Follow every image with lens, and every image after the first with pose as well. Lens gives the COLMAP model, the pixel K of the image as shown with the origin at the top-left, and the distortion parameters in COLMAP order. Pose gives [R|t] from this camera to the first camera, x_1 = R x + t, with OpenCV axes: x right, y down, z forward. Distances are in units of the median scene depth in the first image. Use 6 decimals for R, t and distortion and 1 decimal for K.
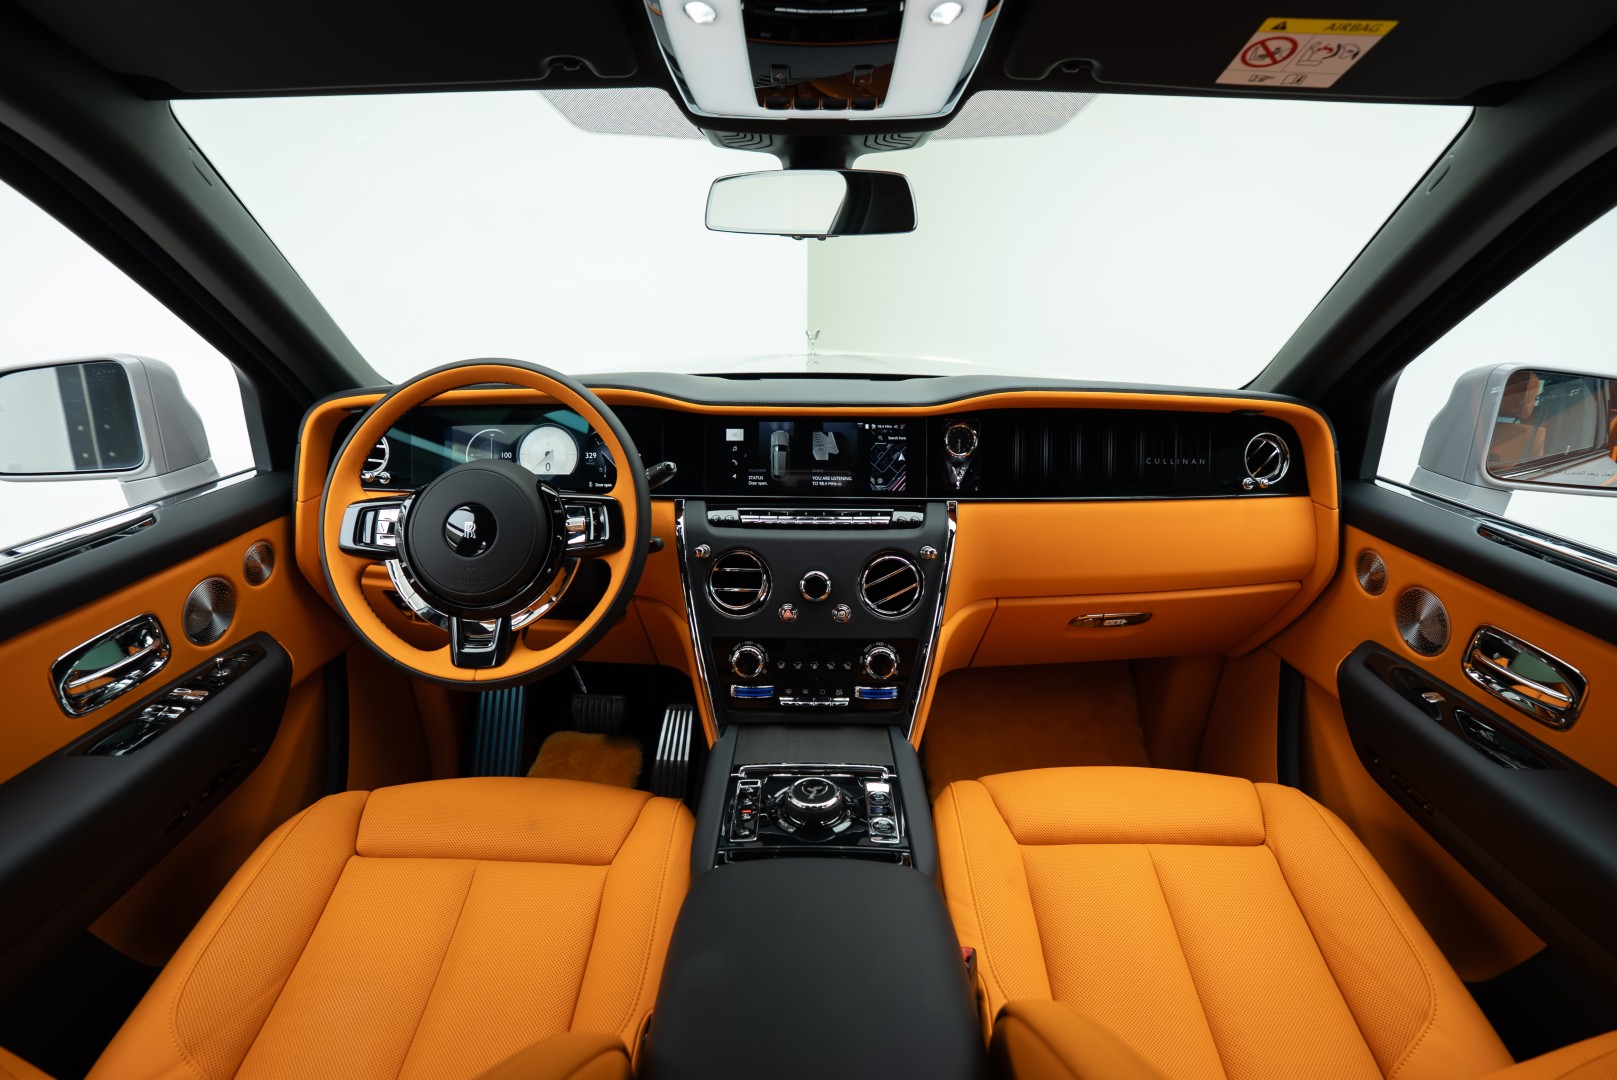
lens RADIAL K [[772.9, 0, 806.5], [0, 772.9, 547.4], [0, 0, 1]] dist [-0.040419, 0.002456]
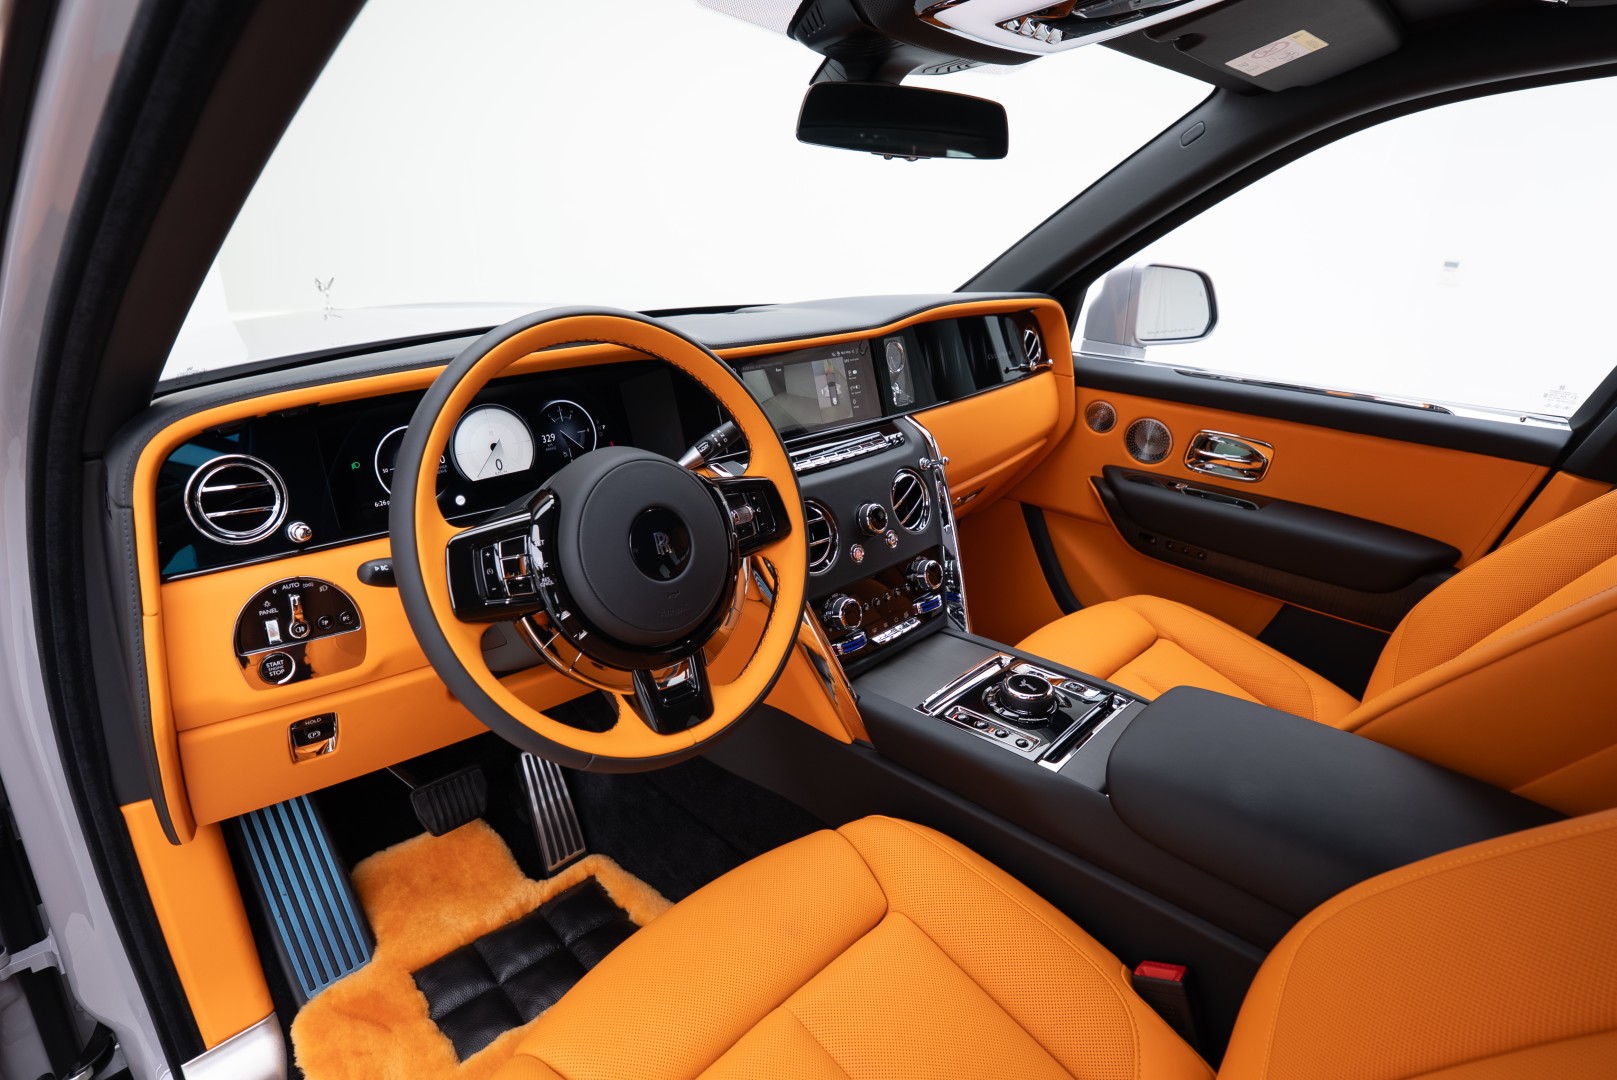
lens RADIAL K [[772.9, 0, 807.7], [0, 772.9, 536.4], [0, 0, 1]] dist [-0.040419, 0.002456]
pose [[0.731512, -0.262263, 0.629372, -0.682547], [0.231712, 0.963748, 0.132283, -0.078568], [-0.641249, 0.049066, 0.765763, 0.316843]]
